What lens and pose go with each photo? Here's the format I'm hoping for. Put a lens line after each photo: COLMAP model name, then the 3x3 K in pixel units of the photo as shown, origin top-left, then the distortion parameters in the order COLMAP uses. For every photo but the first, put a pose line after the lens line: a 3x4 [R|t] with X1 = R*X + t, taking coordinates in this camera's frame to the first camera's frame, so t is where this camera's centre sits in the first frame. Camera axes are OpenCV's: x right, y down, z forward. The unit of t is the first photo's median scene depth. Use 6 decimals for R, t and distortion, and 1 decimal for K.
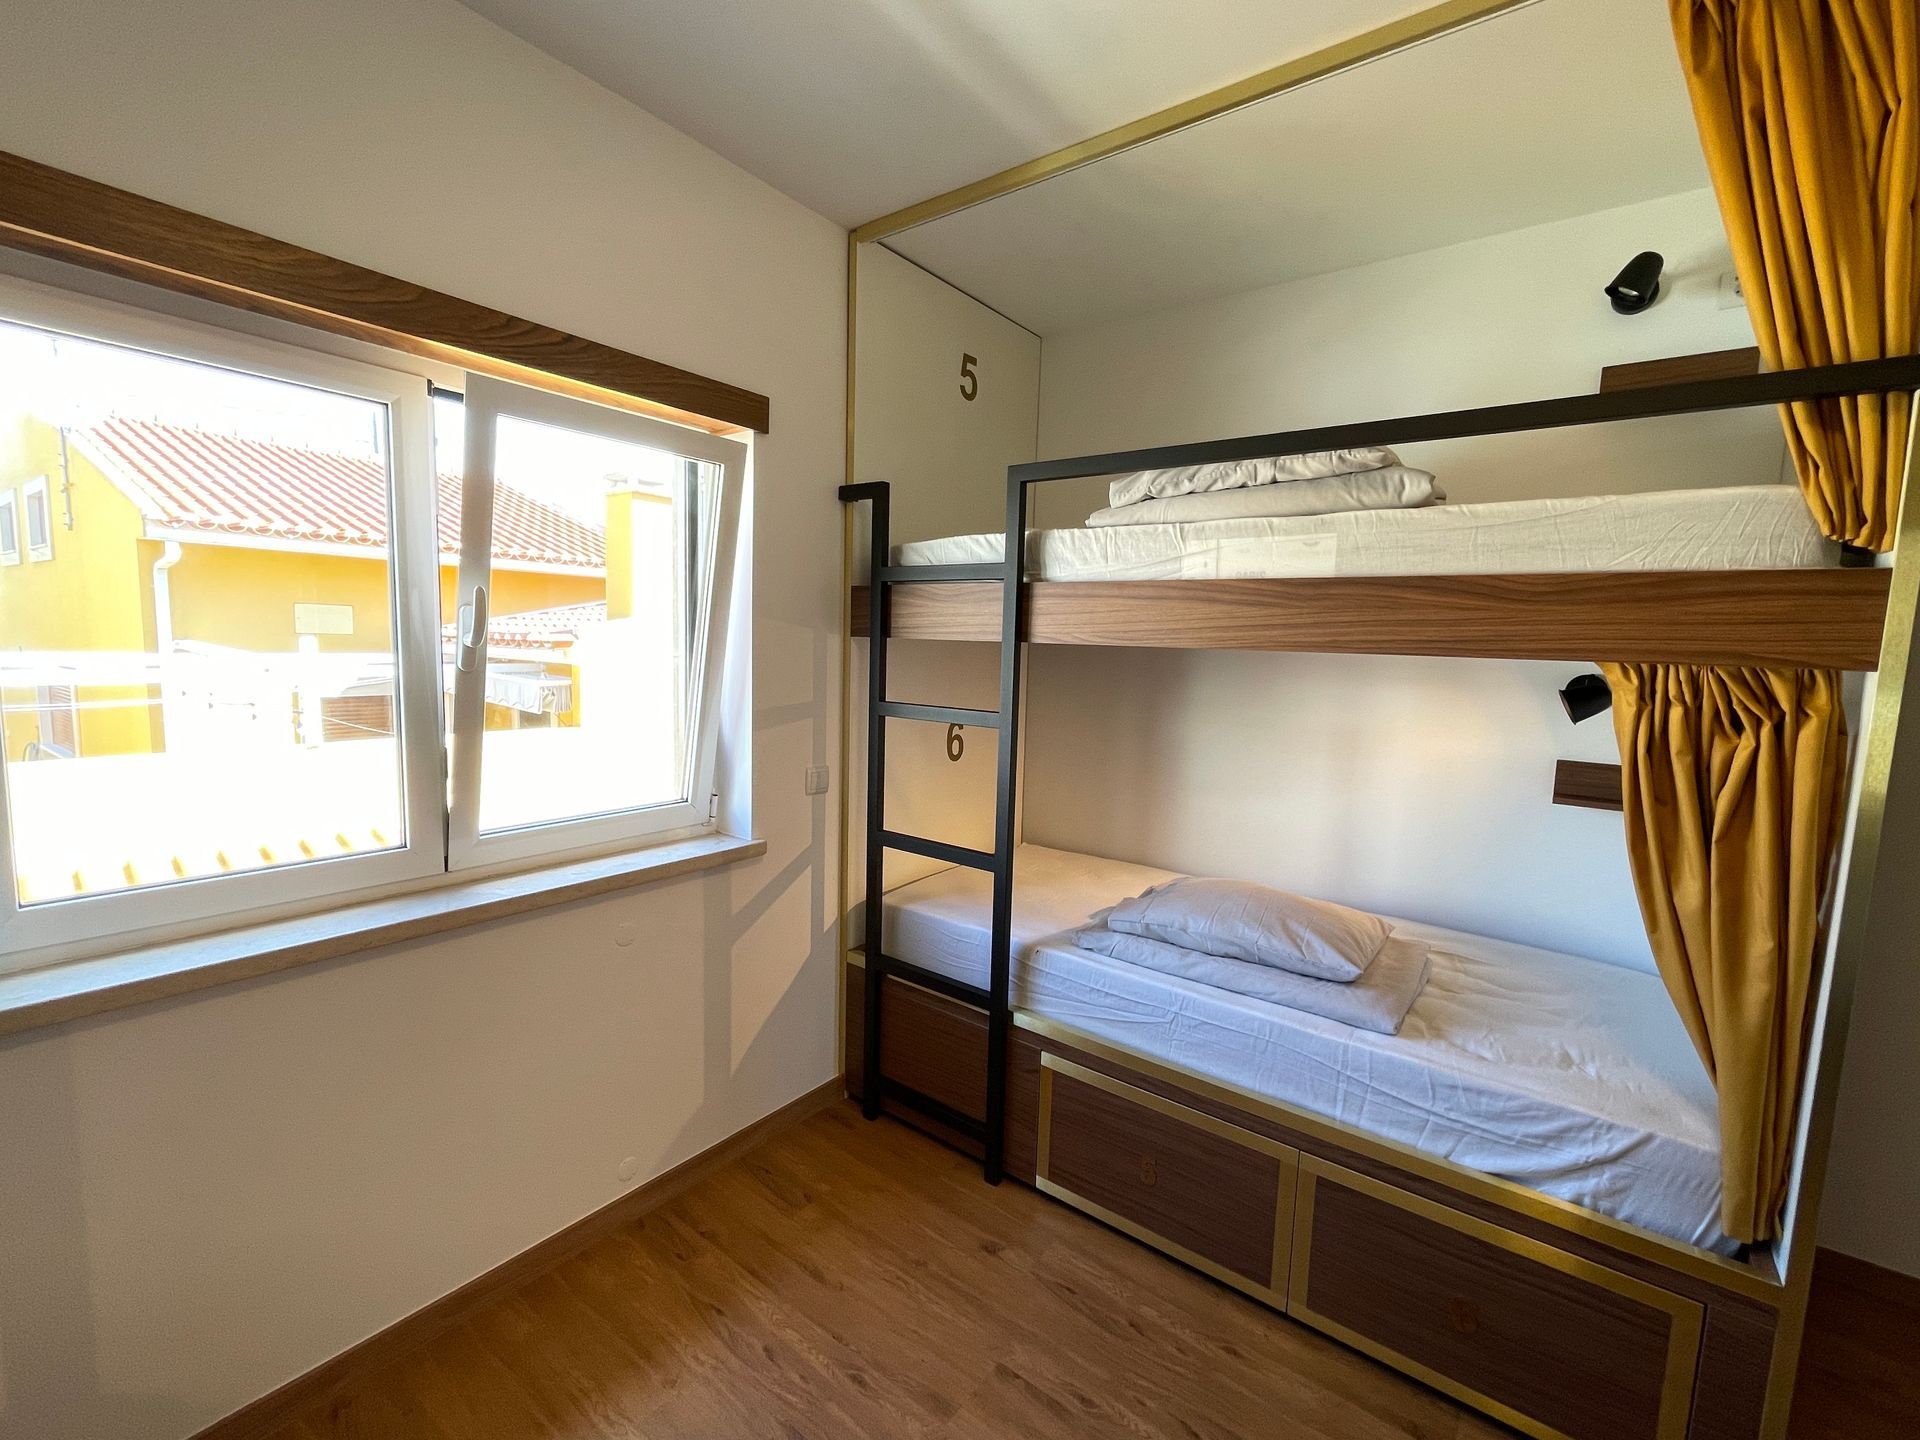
lens RADIAL K [[770.4, 0, 960.0], [0, 770.4, 720.0], [0, 0, 1]] dist [-0.000382, -0.000120]
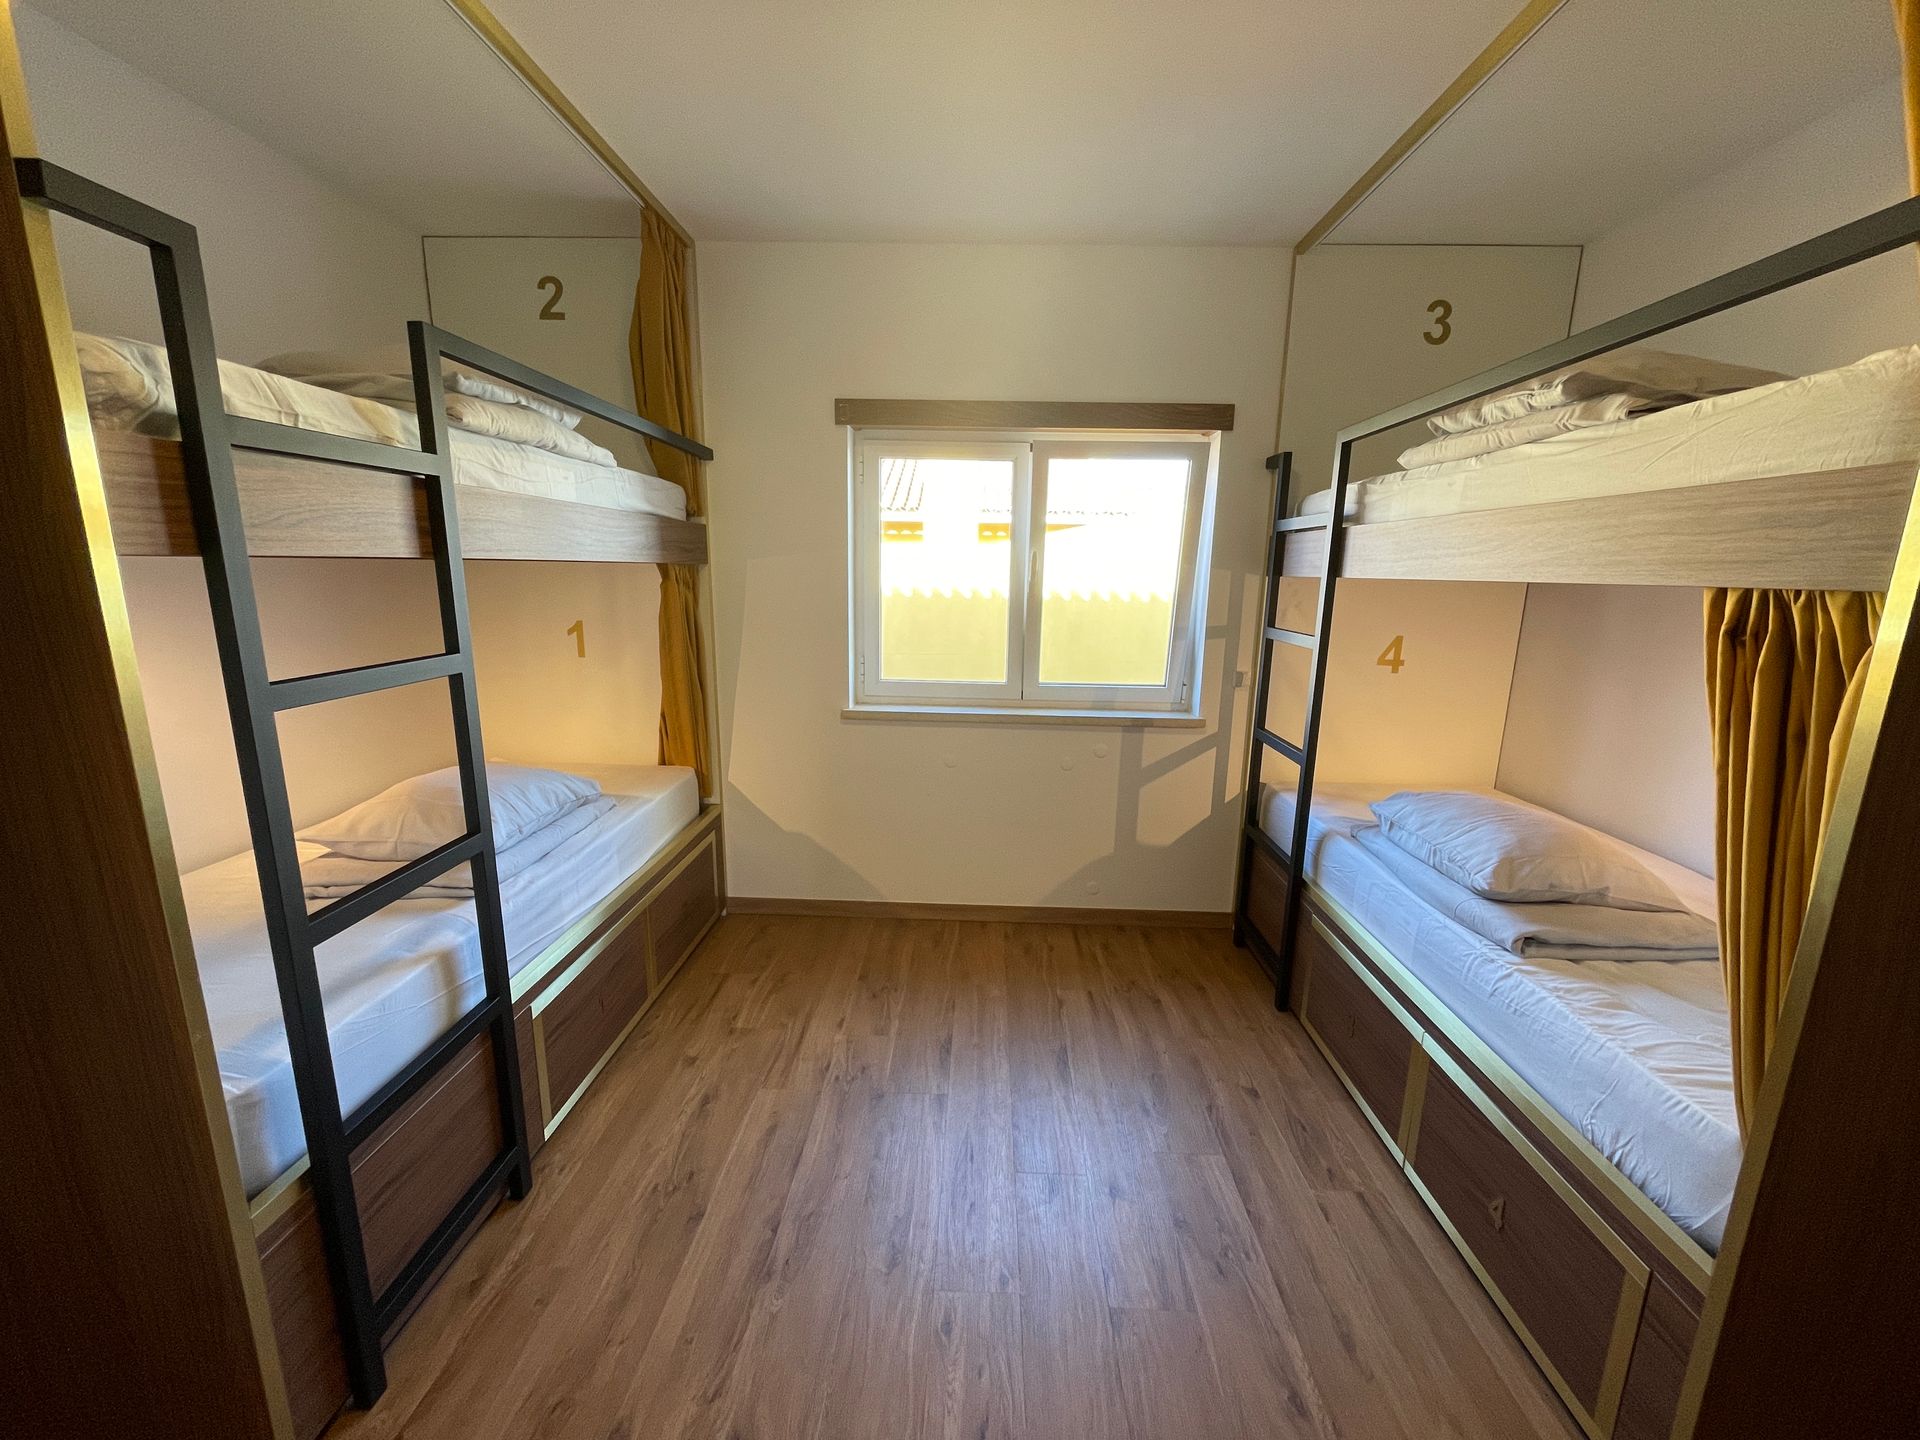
lens RADIAL K [[770.4, 0, 960.0], [0, 770.4, 720.0], [0, 0, 1]] dist [-0.000382, -0.000120]
pose [[0.550104, 0.137505, -0.823698, 0.691726], [-0.085257, 0.990444, 0.108402, 0.033996], [0.830733, 0.010594, 0.556570, -0.137864]]
